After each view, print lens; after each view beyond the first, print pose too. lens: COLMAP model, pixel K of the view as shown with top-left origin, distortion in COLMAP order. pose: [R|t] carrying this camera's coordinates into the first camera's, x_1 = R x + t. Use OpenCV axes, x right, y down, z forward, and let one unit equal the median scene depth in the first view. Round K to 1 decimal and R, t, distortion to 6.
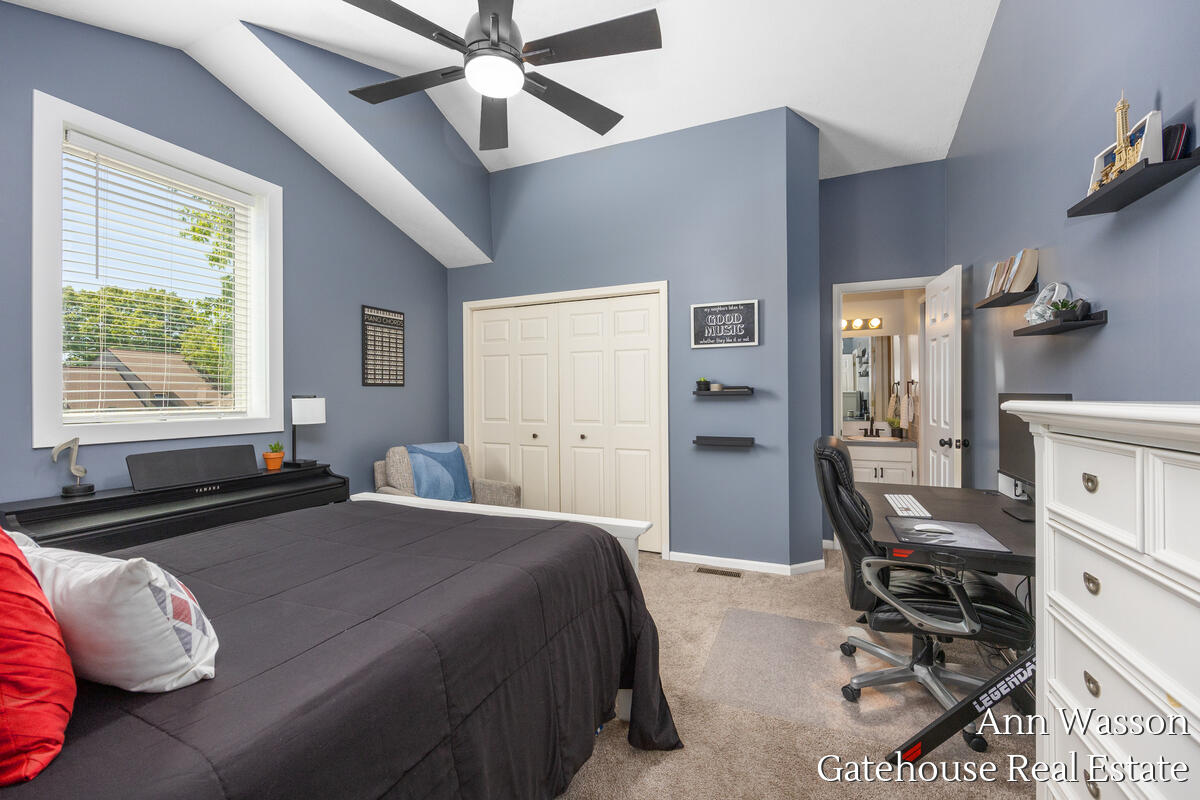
lens RADIAL K [[474.4, 0, 601.2], [0, 474.4, 397.7], [0, 0, 1]] dist [-0.015492, -0.000170]
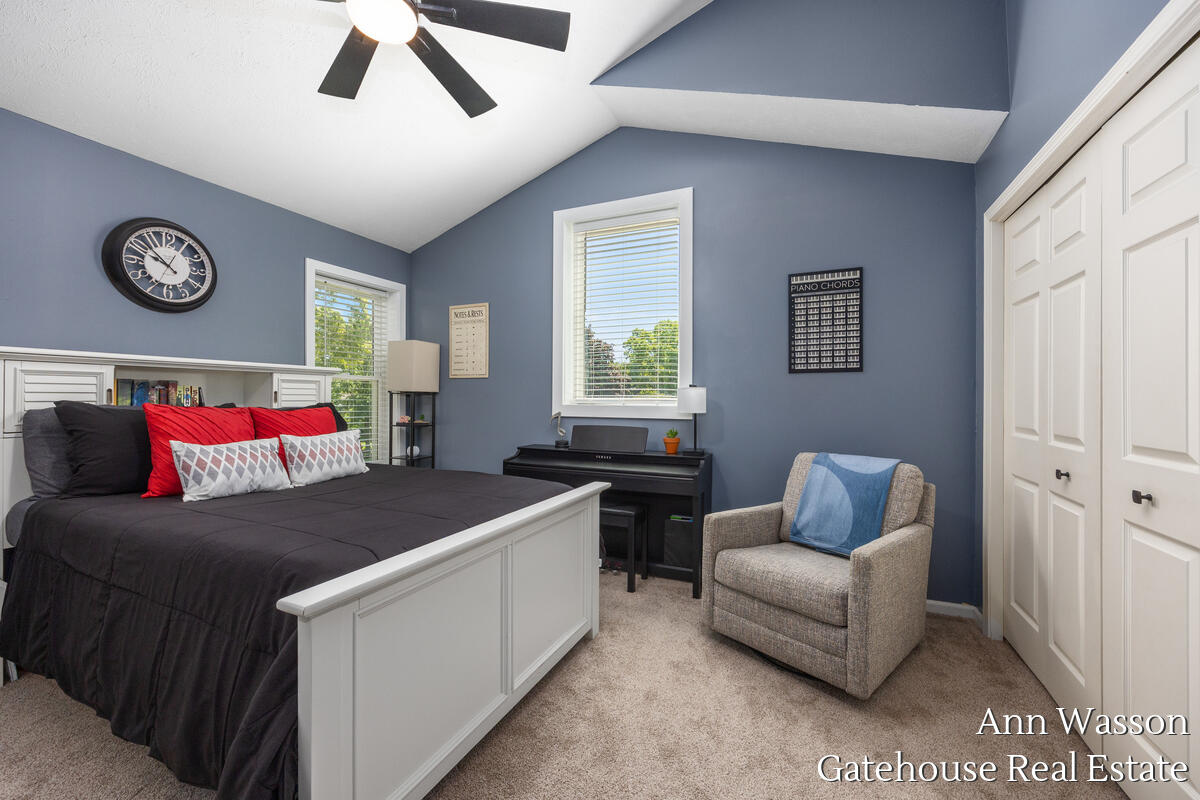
lens RADIAL K [[474.4, 0, 601.6], [0, 474.4, 397.2], [0, 0, 1]] dist [-0.015492, -0.000170]
pose [[-0.011698, 0.010669, -0.999875, 0.321869], [-0.003622, 0.999936, 0.010712, 0.009459], [0.999925, 0.003747, -0.011659, 0.681404]]
